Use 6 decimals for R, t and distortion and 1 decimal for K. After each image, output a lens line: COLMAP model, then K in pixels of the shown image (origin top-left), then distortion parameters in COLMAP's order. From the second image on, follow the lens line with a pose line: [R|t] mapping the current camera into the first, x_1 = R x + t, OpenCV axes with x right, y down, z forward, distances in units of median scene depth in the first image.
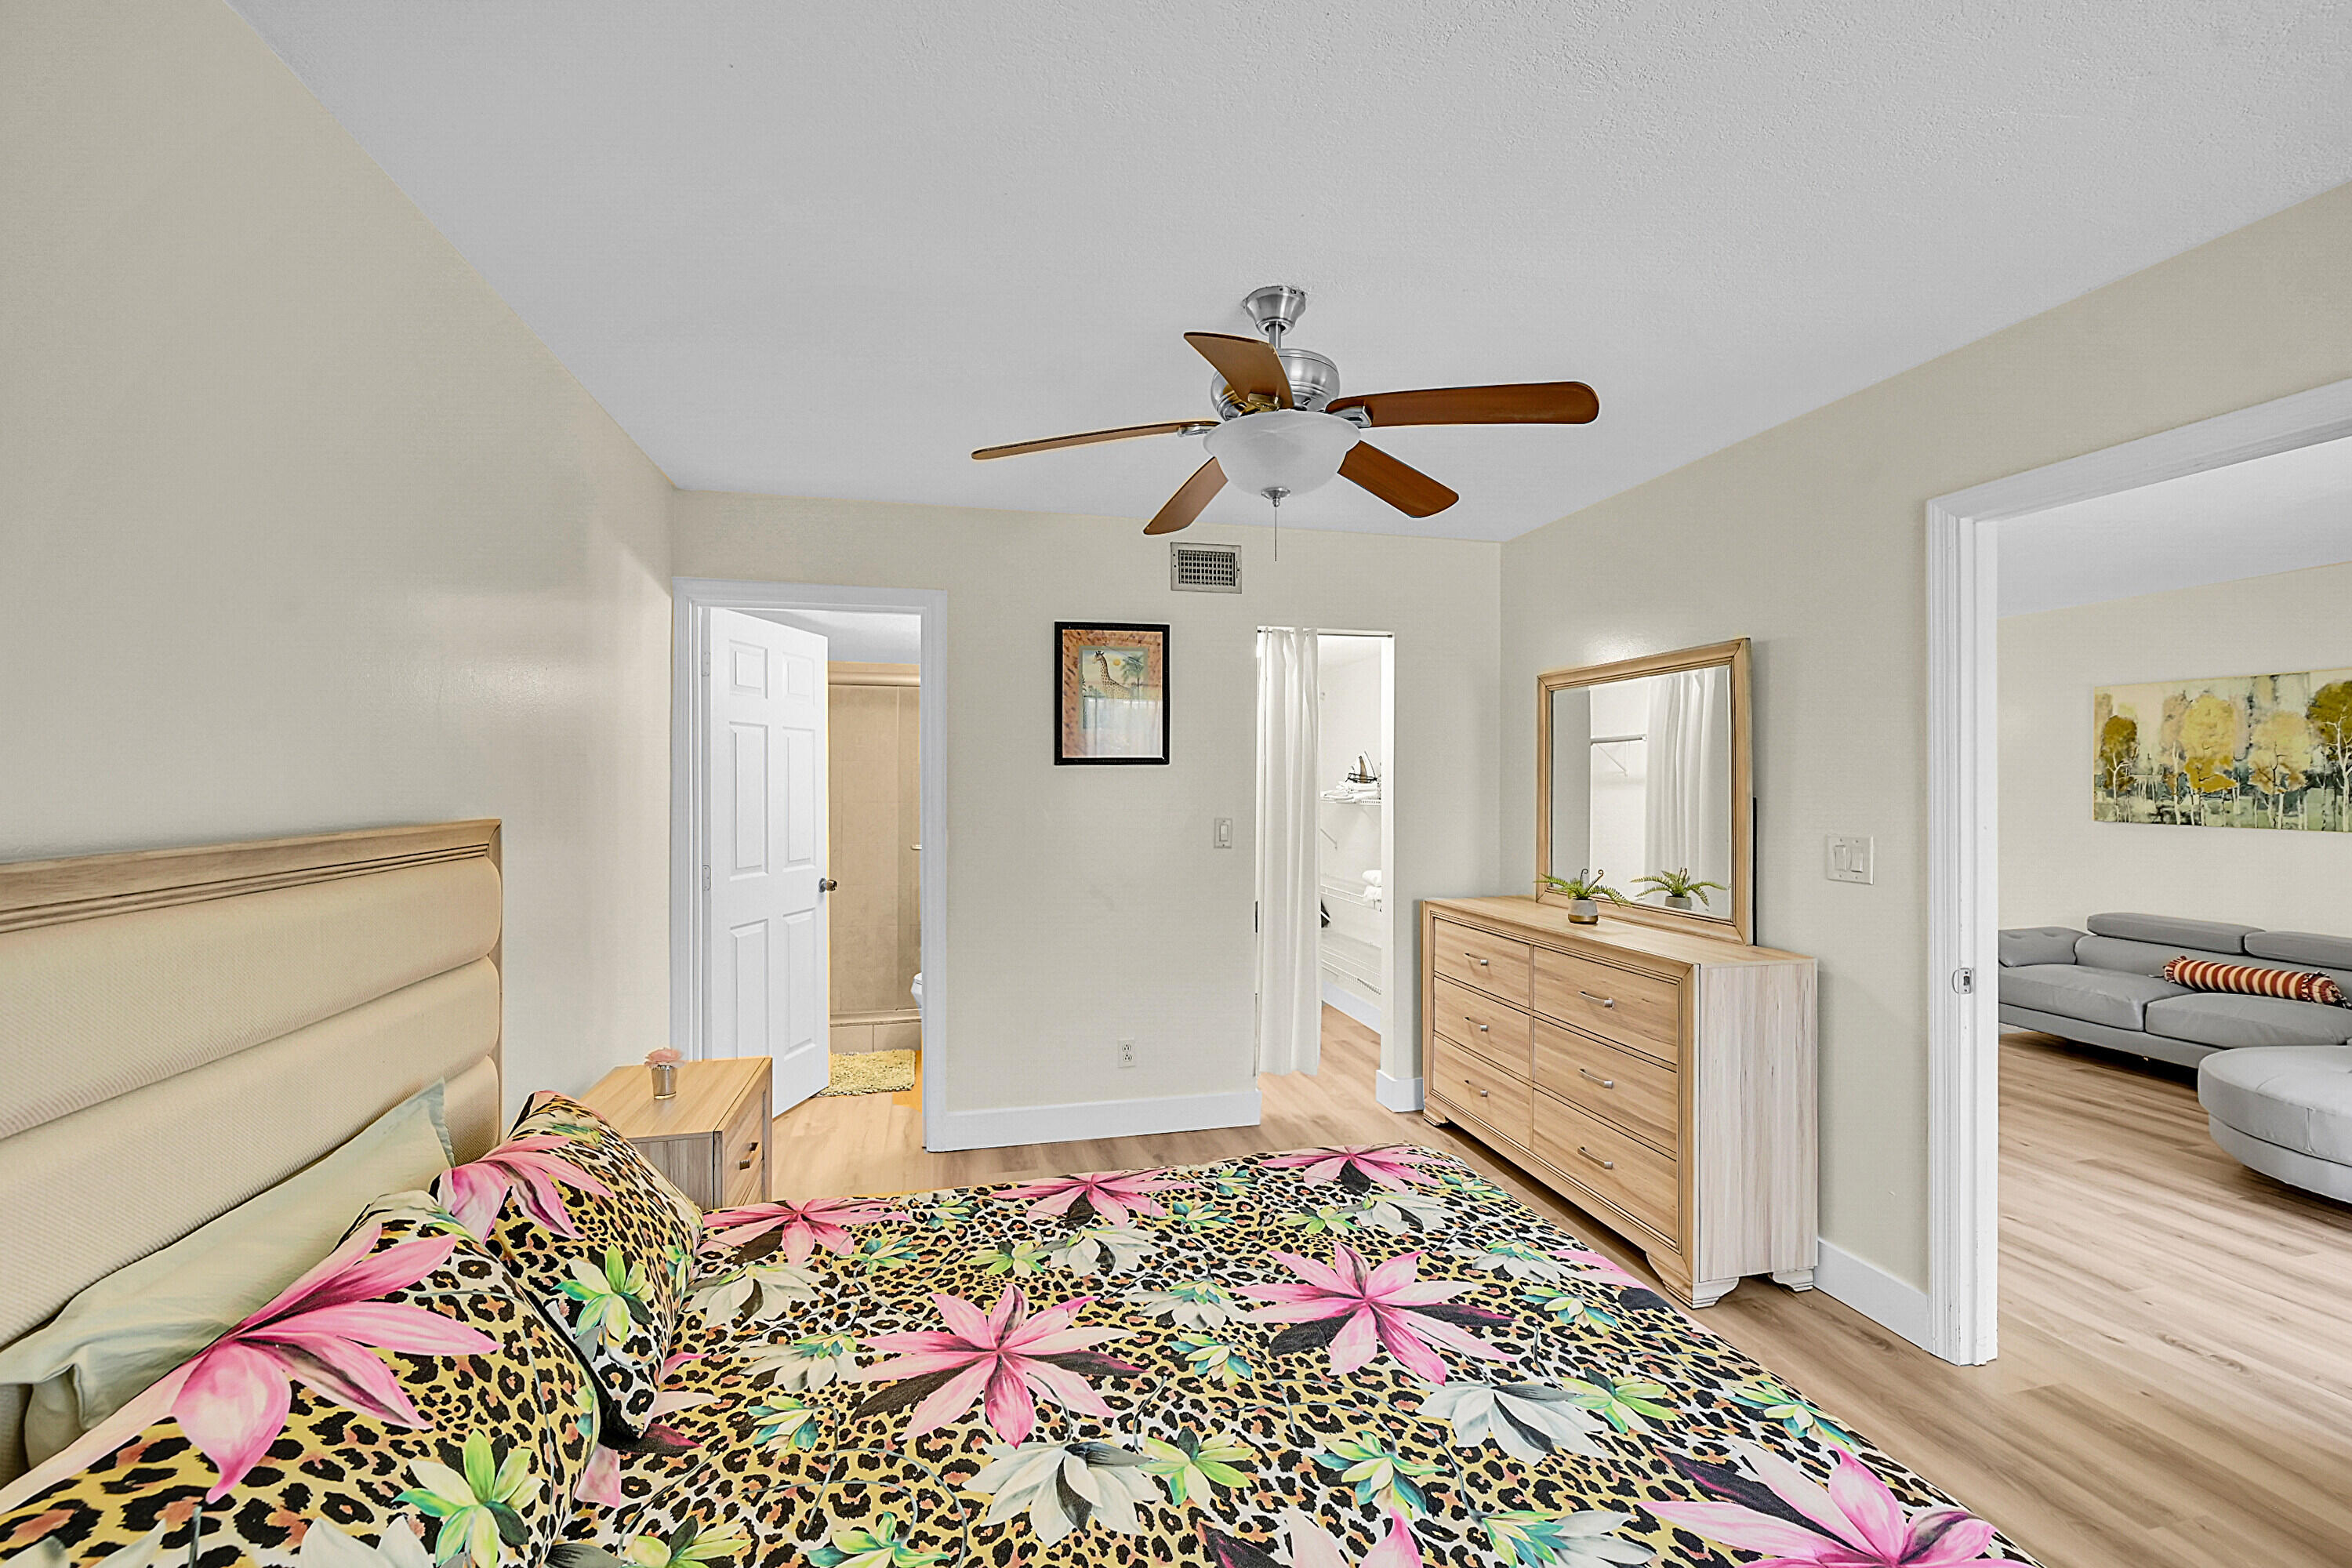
lens RADIAL K [[955.7, 0, 1187.8], [0, 955.7, 778.0], [0, 0, 1]] dist [-0.000242, 0.000970]
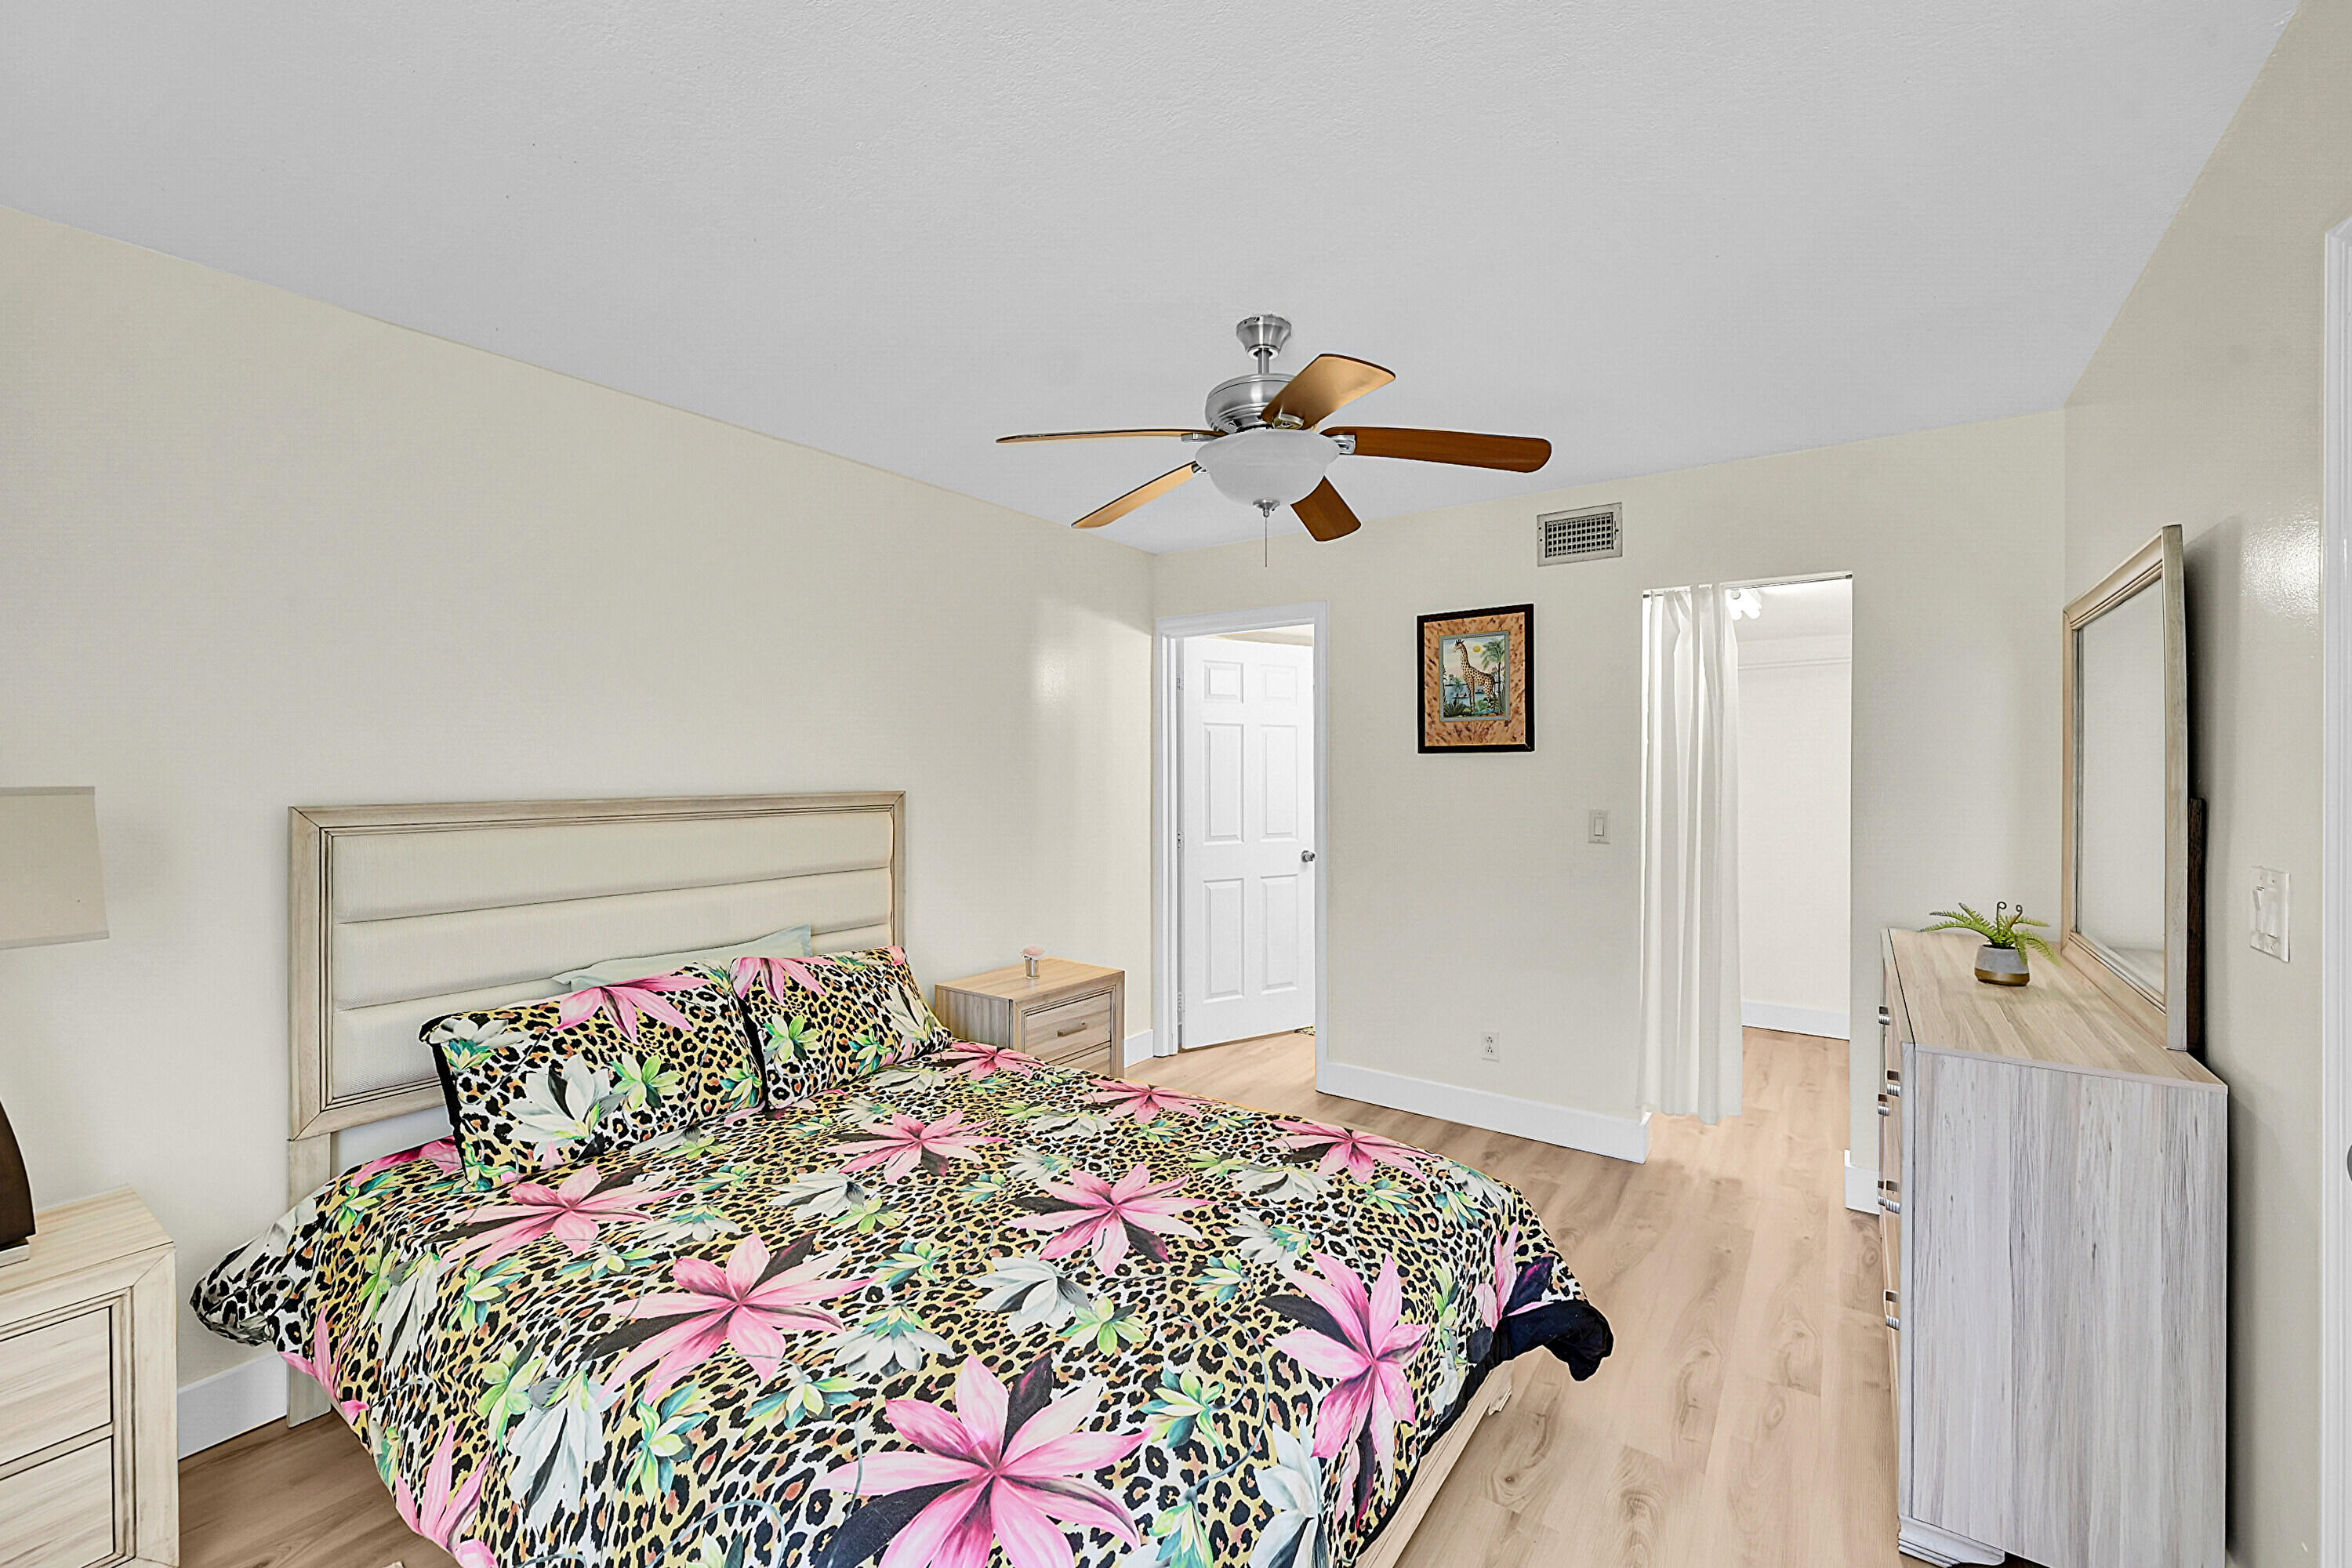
lens RADIAL K [[955.7, 0, 1187.8], [0, 955.7, 778.0], [0, 0, 1]] dist [-0.000242, 0.000970]
pose [[0.659305, 0.008799, -0.751824, 1.068403], [0.001368, 0.999916, 0.012902, -0.002095], [0.751874, -0.009535, 0.659237, 0.273070]]
